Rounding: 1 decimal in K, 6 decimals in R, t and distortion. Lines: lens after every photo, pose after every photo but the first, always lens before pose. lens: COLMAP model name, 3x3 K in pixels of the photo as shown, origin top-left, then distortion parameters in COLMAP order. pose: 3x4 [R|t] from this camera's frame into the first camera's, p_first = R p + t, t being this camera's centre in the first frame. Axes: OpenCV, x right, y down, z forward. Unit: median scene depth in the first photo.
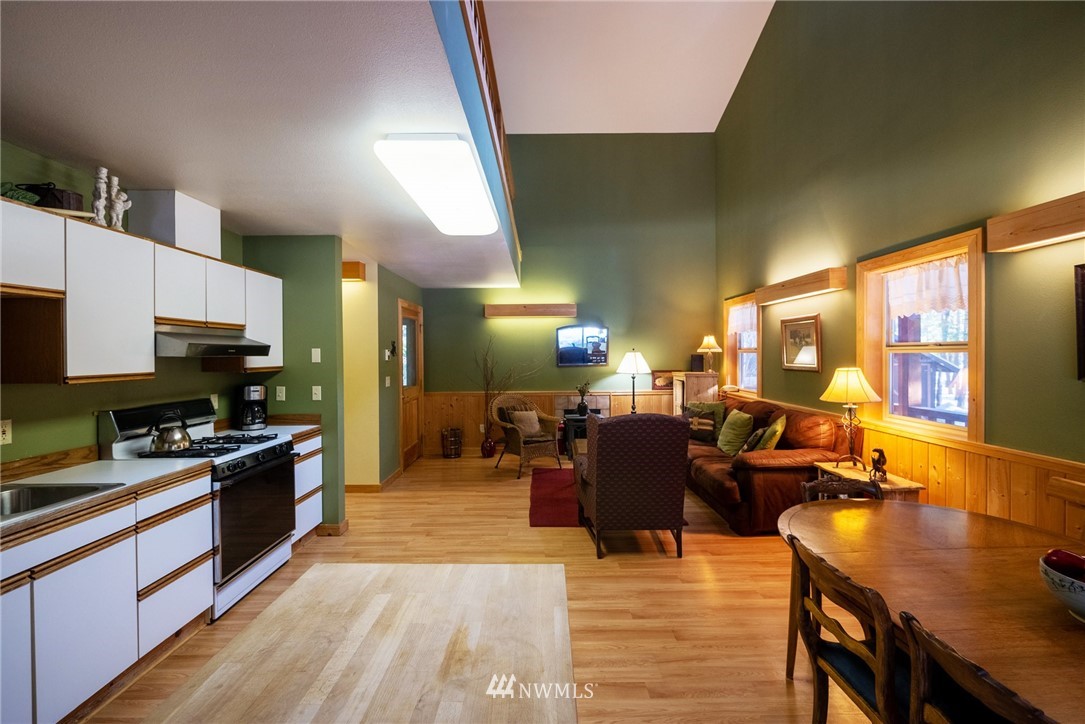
lens RADIAL K [[453.6, 0, 542.7], [0, 453.6, 356.2], [0, 0, 1]] dist [-0.008224, 0.000478]
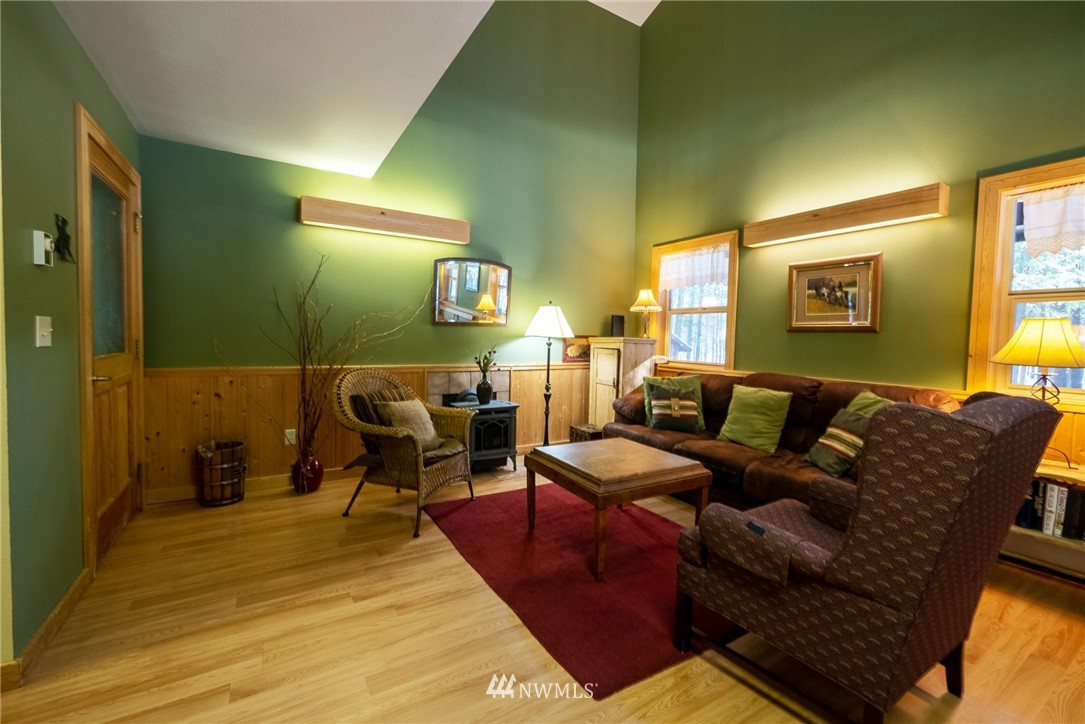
lens RADIAL K [[453.6, 0, 542.7], [0, 453.6, 356.2], [0, 0, 1]] dist [-0.008224, 0.000478]
pose [[0.852765, 0.005683, 0.522264, -0.278320], [-0.028363, 0.998969, 0.035442, 0.071910], [-0.521524, -0.045037, 0.852047, 0.729914]]
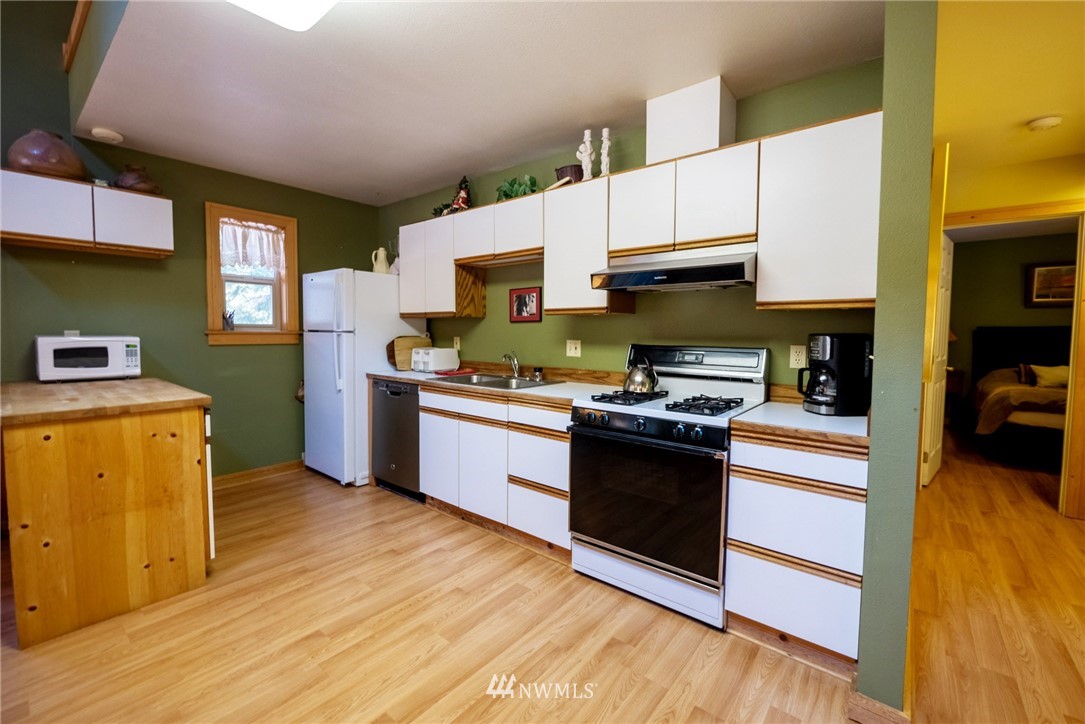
lens RADIAL K [[453.6, 0, 542.7], [0, 453.6, 356.2], [0, 0, 1]] dist [-0.008224, 0.000478]
pose [[-0.634770, 0.047236, -0.771256, 0.015534], [-0.006167, 0.997788, 0.066185, 0.052217], [0.772676, 0.046769, -0.633075, 1.008638]]
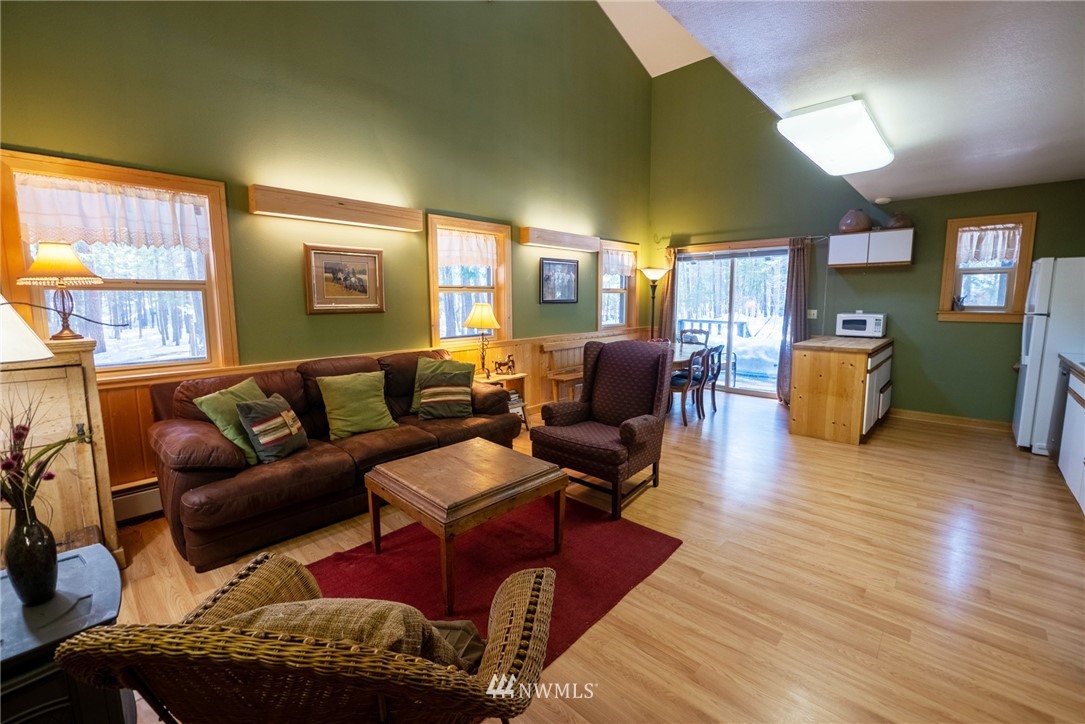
lens RADIAL K [[453.6, 0, 542.7], [0, 453.6, 356.2], [0, 0, 1]] dist [-0.008224, 0.000478]
pose [[-0.728788, -0.073021, 0.680834, -0.322240], [0.015940, 0.992219, 0.123480, 0.015873], [-0.684553, 0.100843, -0.721954, 1.646689]]
